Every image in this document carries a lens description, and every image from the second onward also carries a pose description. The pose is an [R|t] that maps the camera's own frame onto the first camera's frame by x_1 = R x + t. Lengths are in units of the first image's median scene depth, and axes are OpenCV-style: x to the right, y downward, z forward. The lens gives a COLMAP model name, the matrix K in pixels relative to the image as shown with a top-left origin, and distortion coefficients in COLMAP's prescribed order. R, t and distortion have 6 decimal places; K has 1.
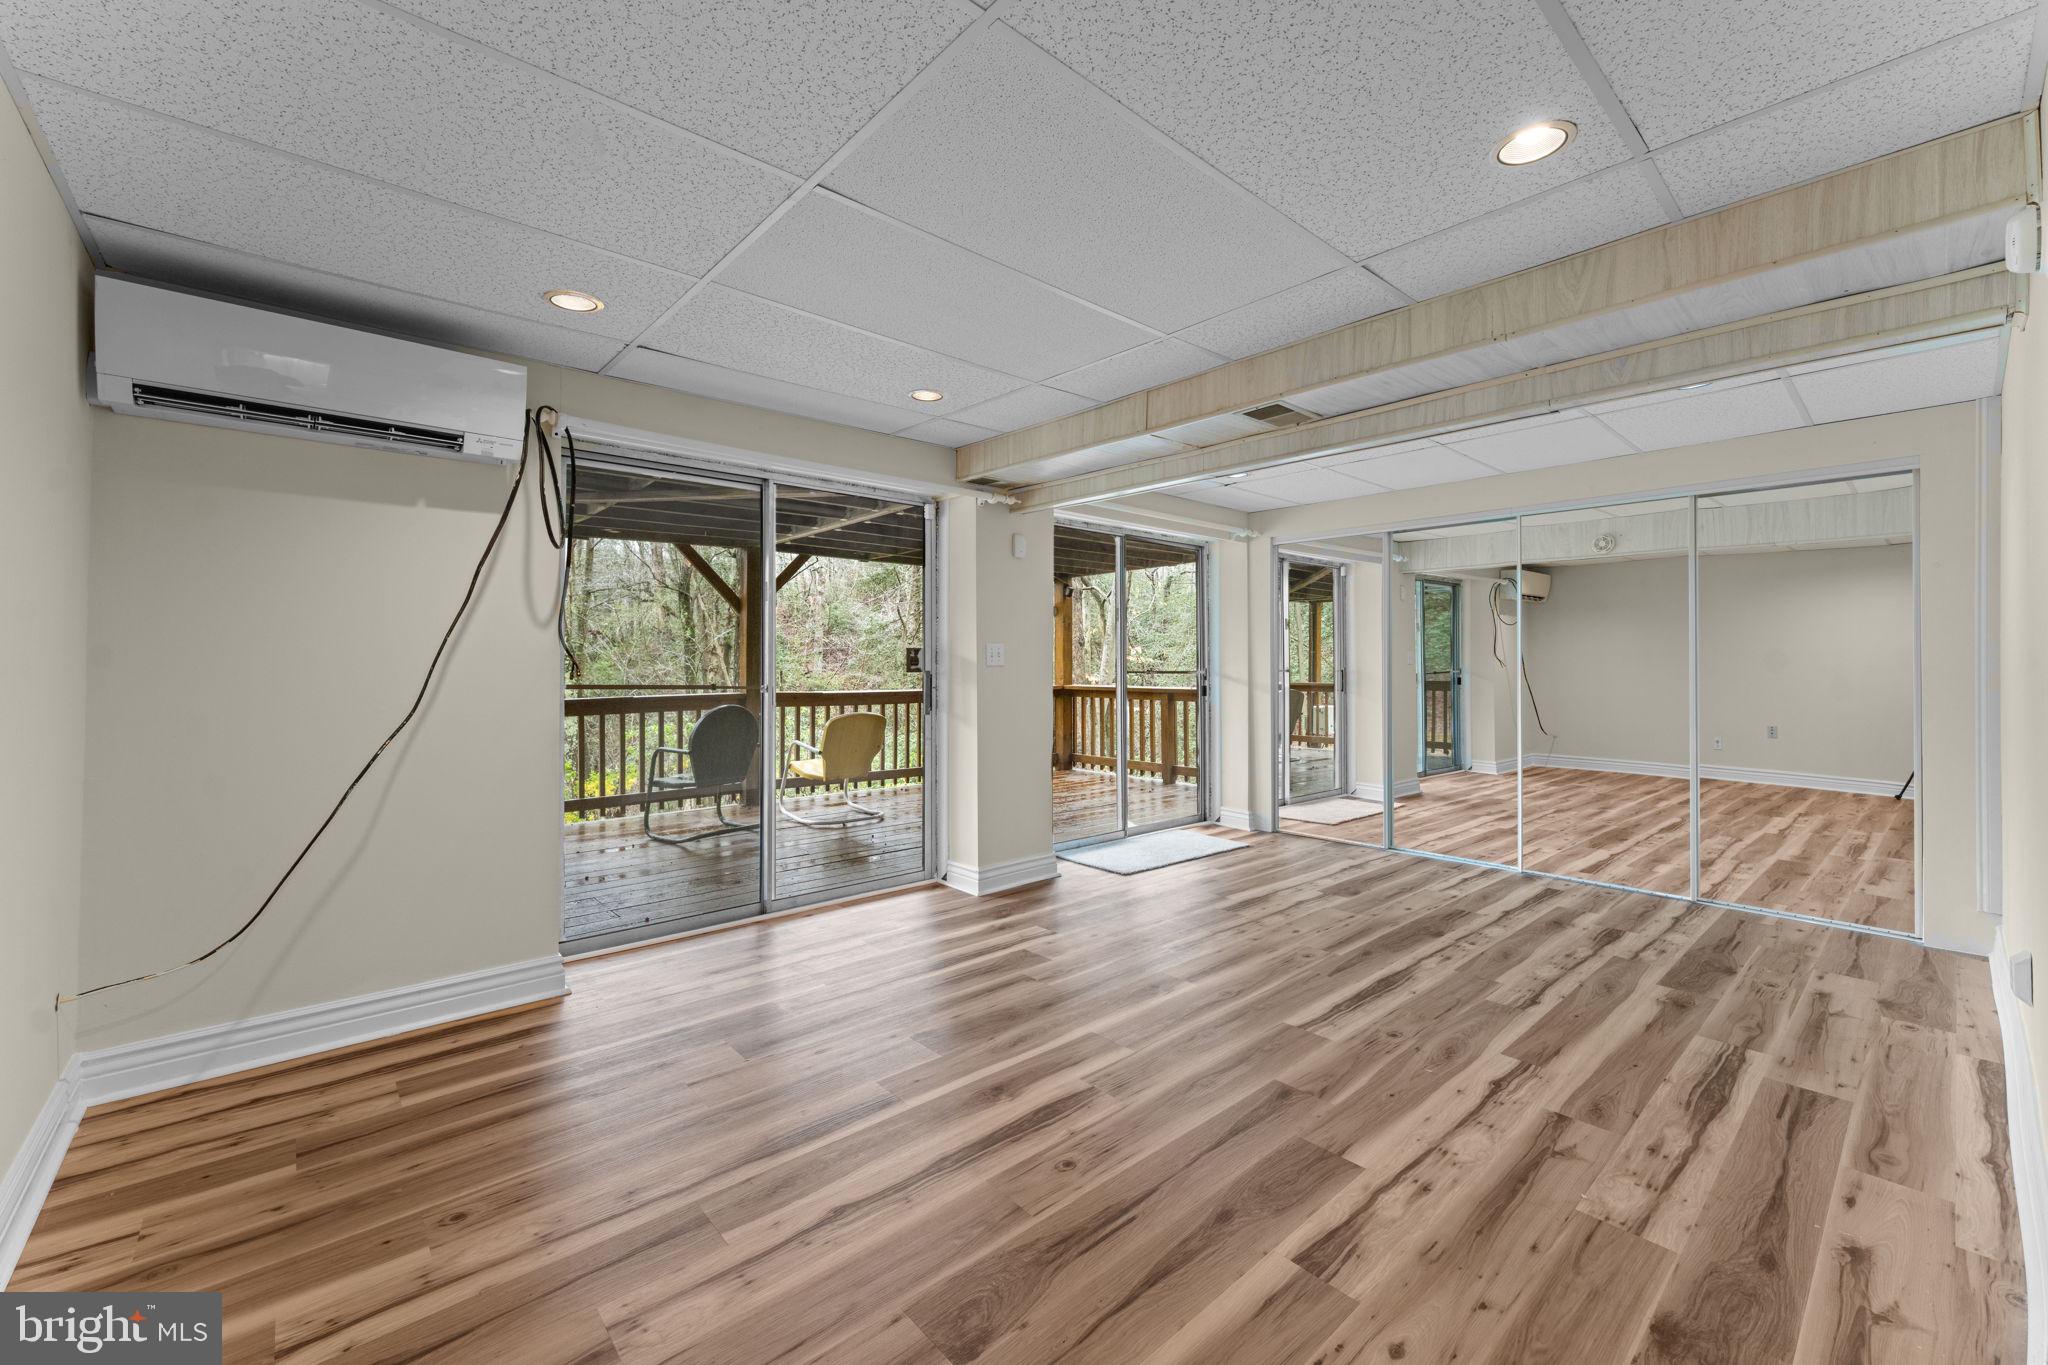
lens RADIAL K [[823.4, 0, 1031.8], [0, 823.4, 677.0], [0, 0, 1]] dist [-0.001596, -0.000241]
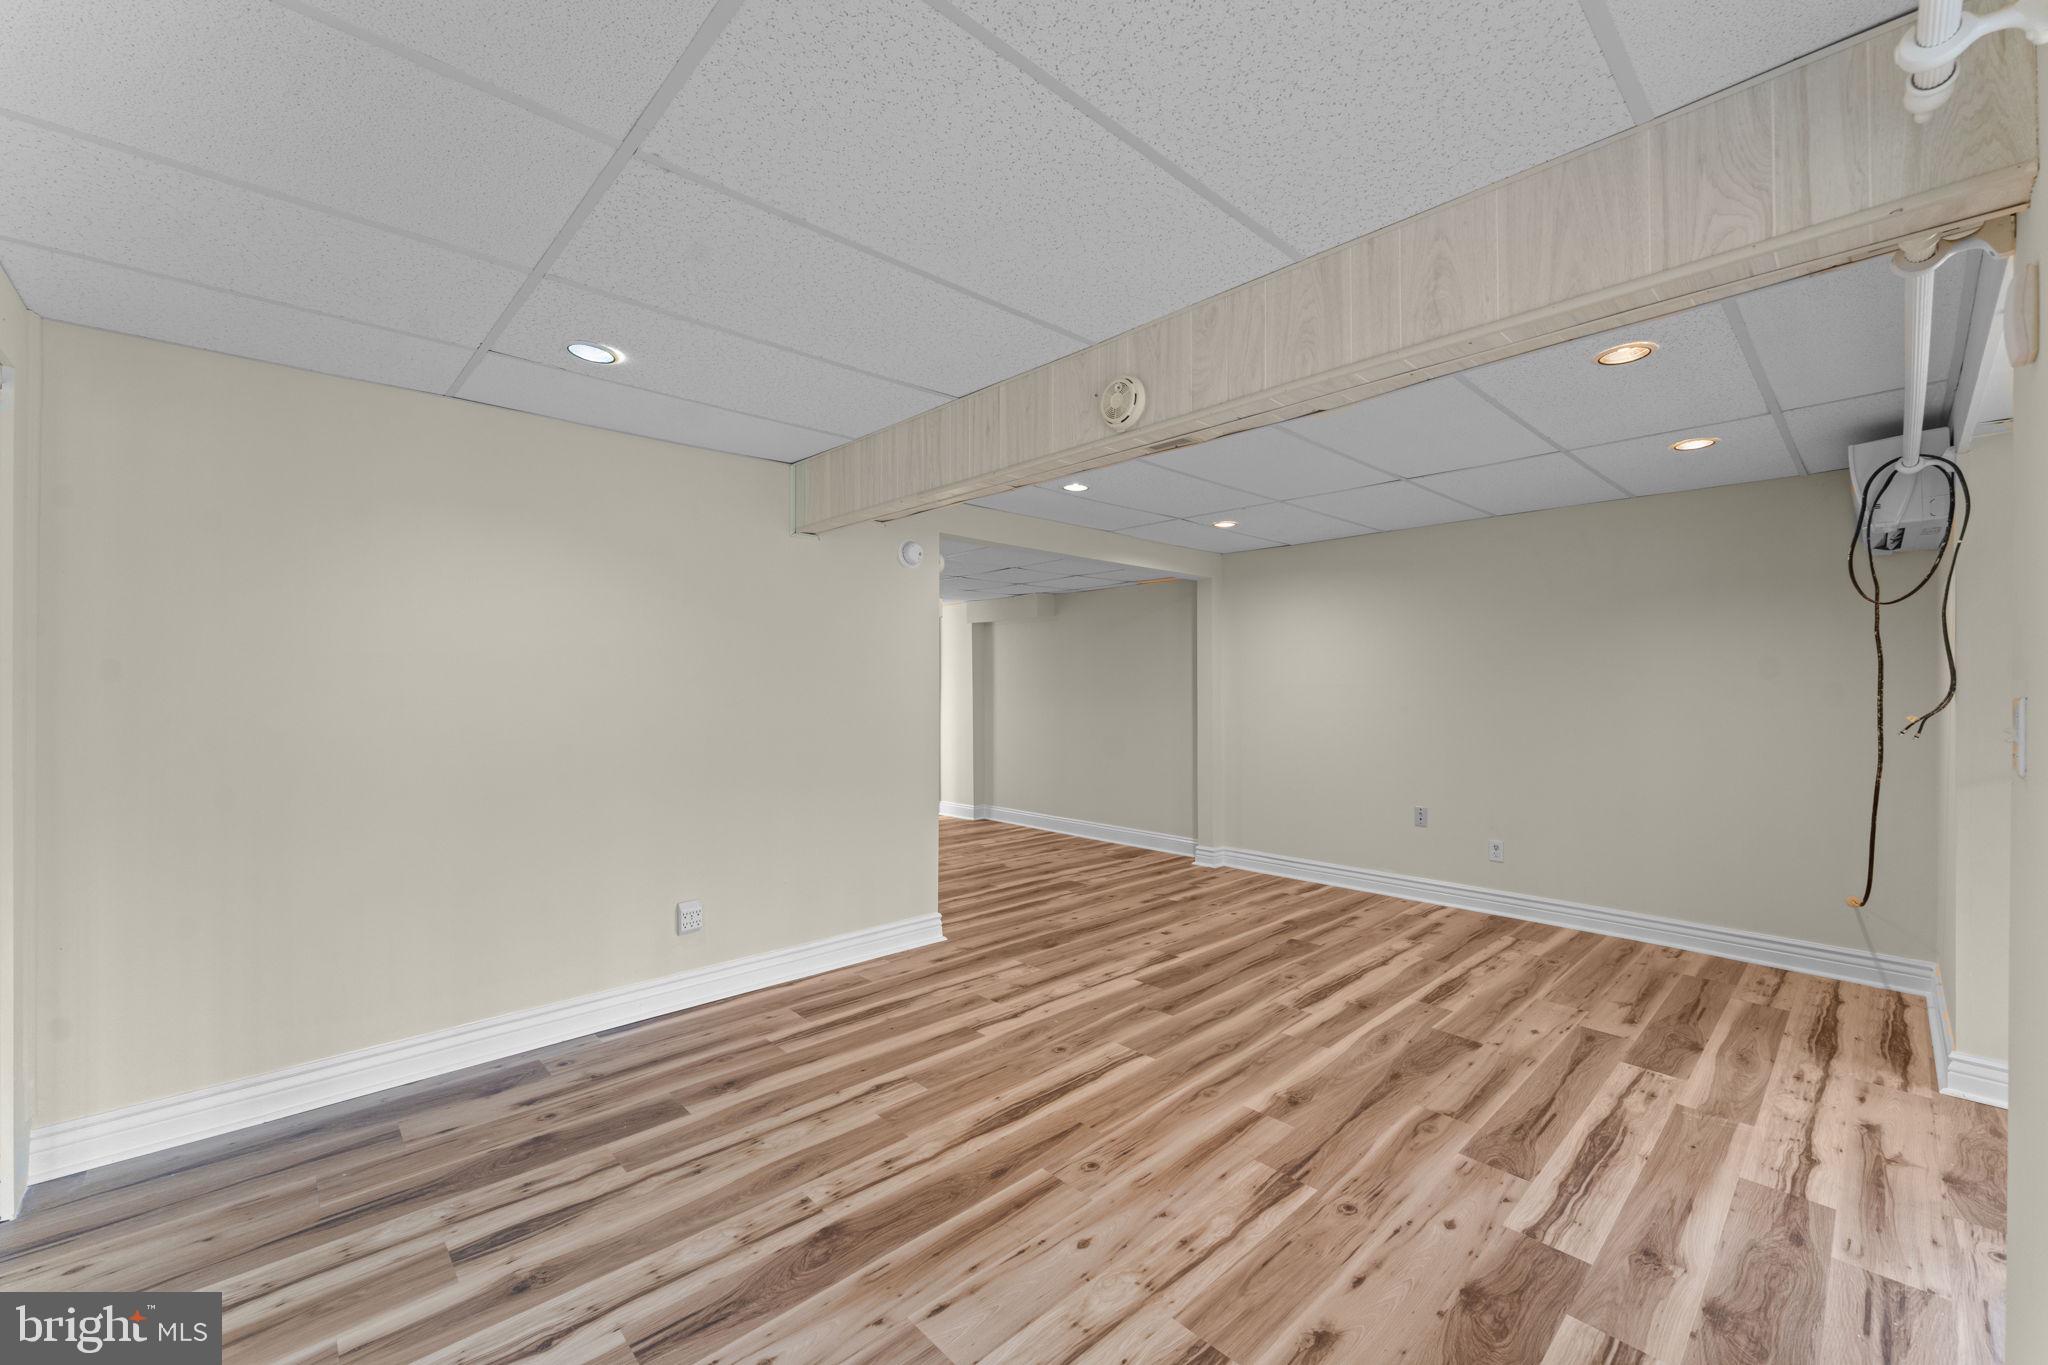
lens RADIAL K [[823.4, 0, 1031.8], [0, 823.4, 677.0], [0, 0, 1]] dist [-0.001596, -0.000241]
pose [[-0.999463, -0.002610, -0.032662, 0.540907], [-0.002938, 0.999946, 0.009989, -0.086667], [0.032634, 0.010079, -0.999417, 2.212353]]
